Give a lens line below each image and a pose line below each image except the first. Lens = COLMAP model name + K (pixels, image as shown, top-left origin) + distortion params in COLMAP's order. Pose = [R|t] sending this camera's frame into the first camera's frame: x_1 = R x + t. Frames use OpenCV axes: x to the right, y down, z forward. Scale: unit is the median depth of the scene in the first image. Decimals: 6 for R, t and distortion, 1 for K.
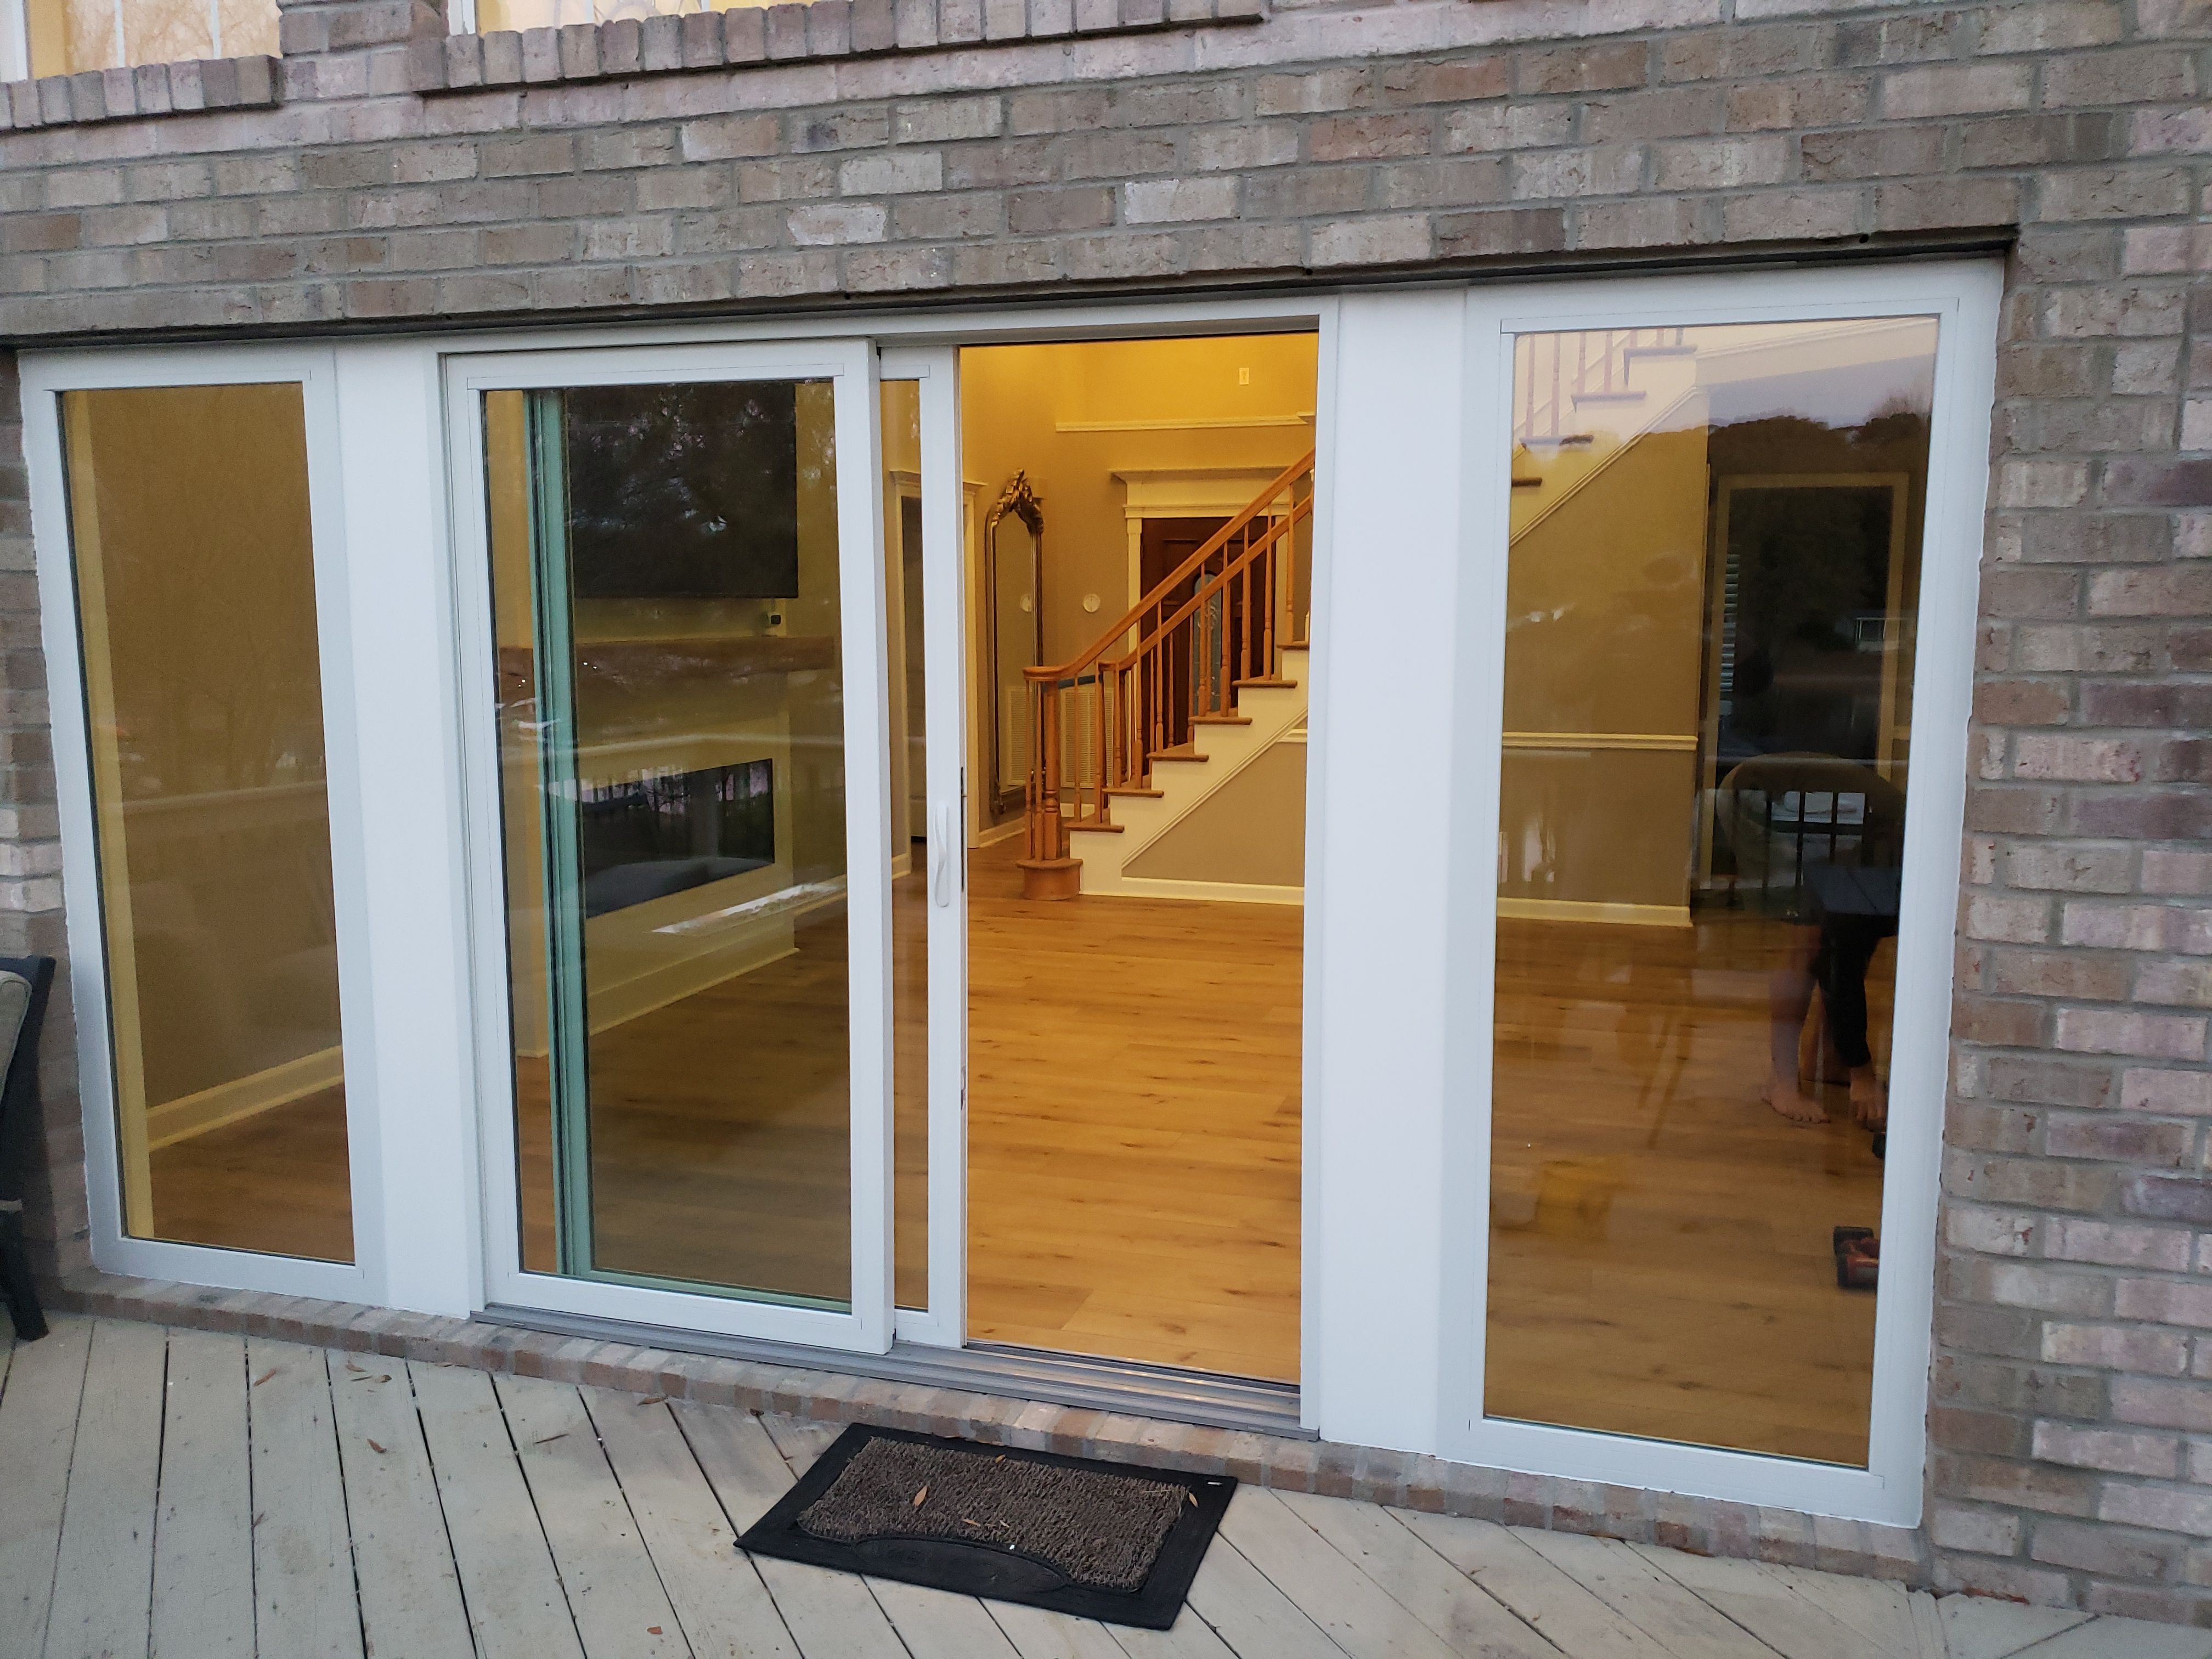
lens RADIAL K [[1759.2, 0, 1105.0], [0, 1759.2, 838.2], [0, 0, 1]] dist [0.032570, -0.005209]
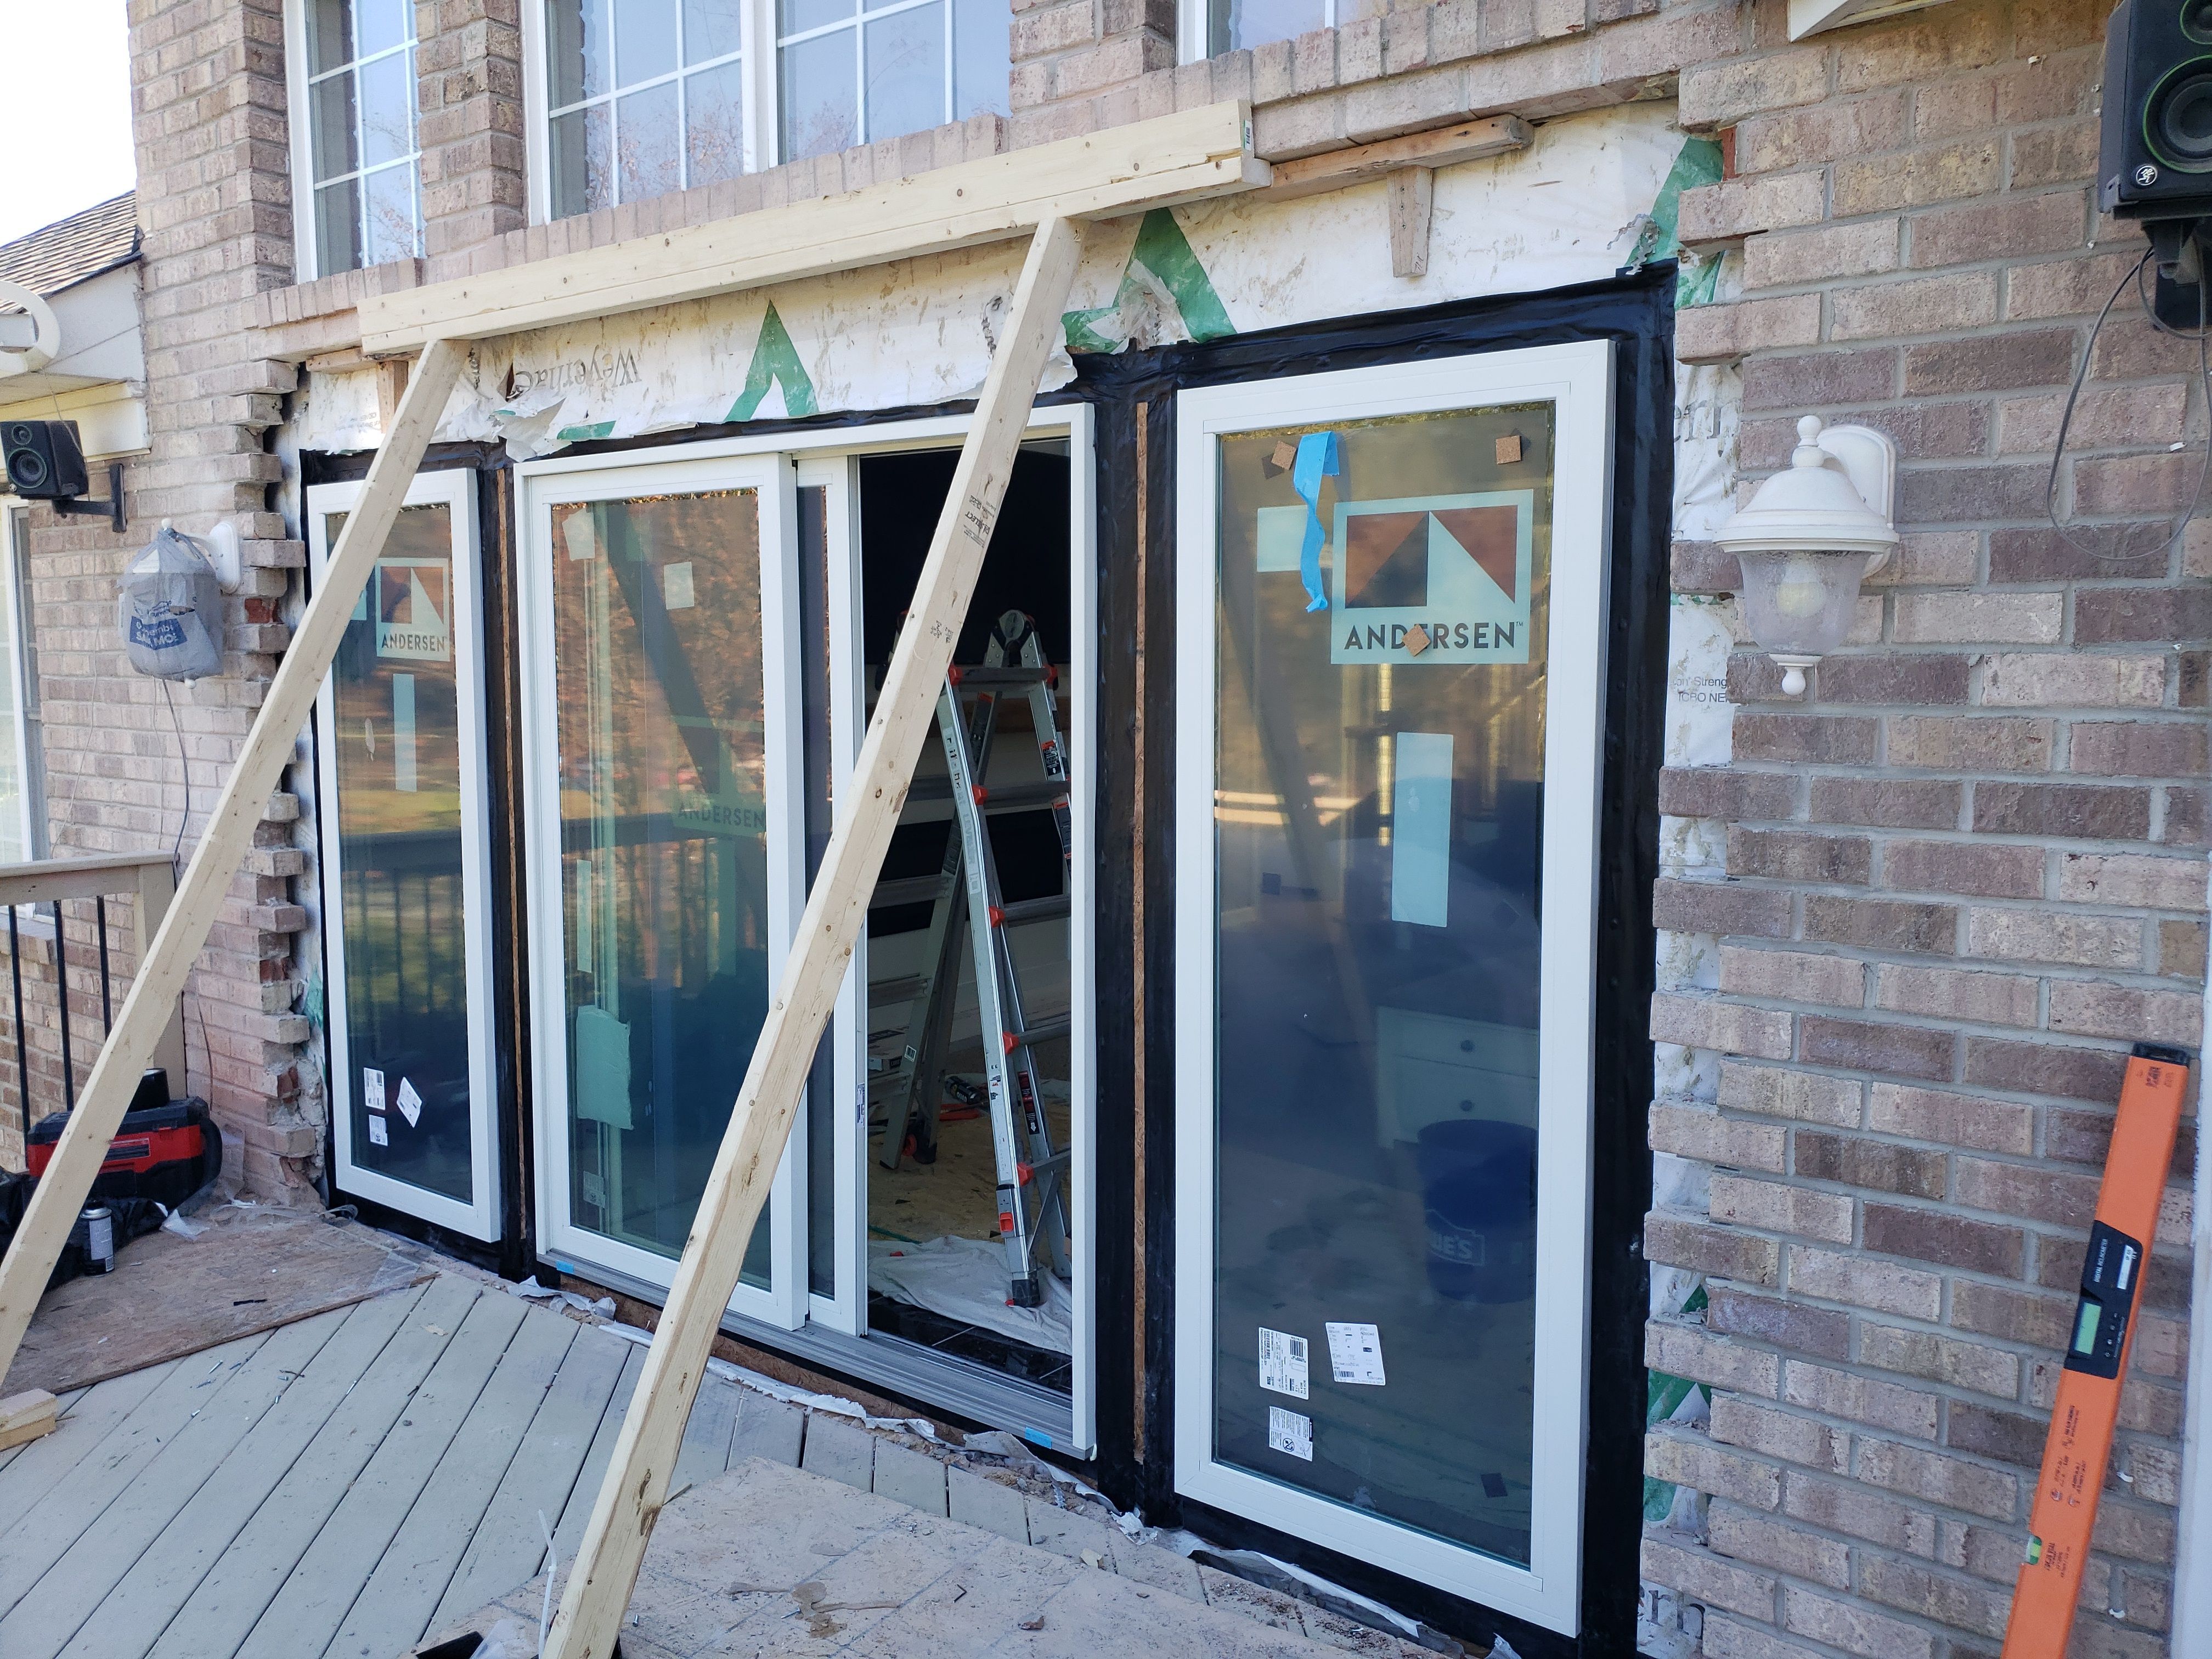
lens RADIAL K [[1759.2, 0, 1101.8], [0, 1759.2, 820.5], [0, 0, 1]] dist [0.032570, -0.005209]
pose [[0.933525, 0.032000, -0.357082, 0.600748], [-0.045179, 0.998569, -0.028624, -0.017847], [0.355655, 0.042853, 0.933634, -0.010021]]
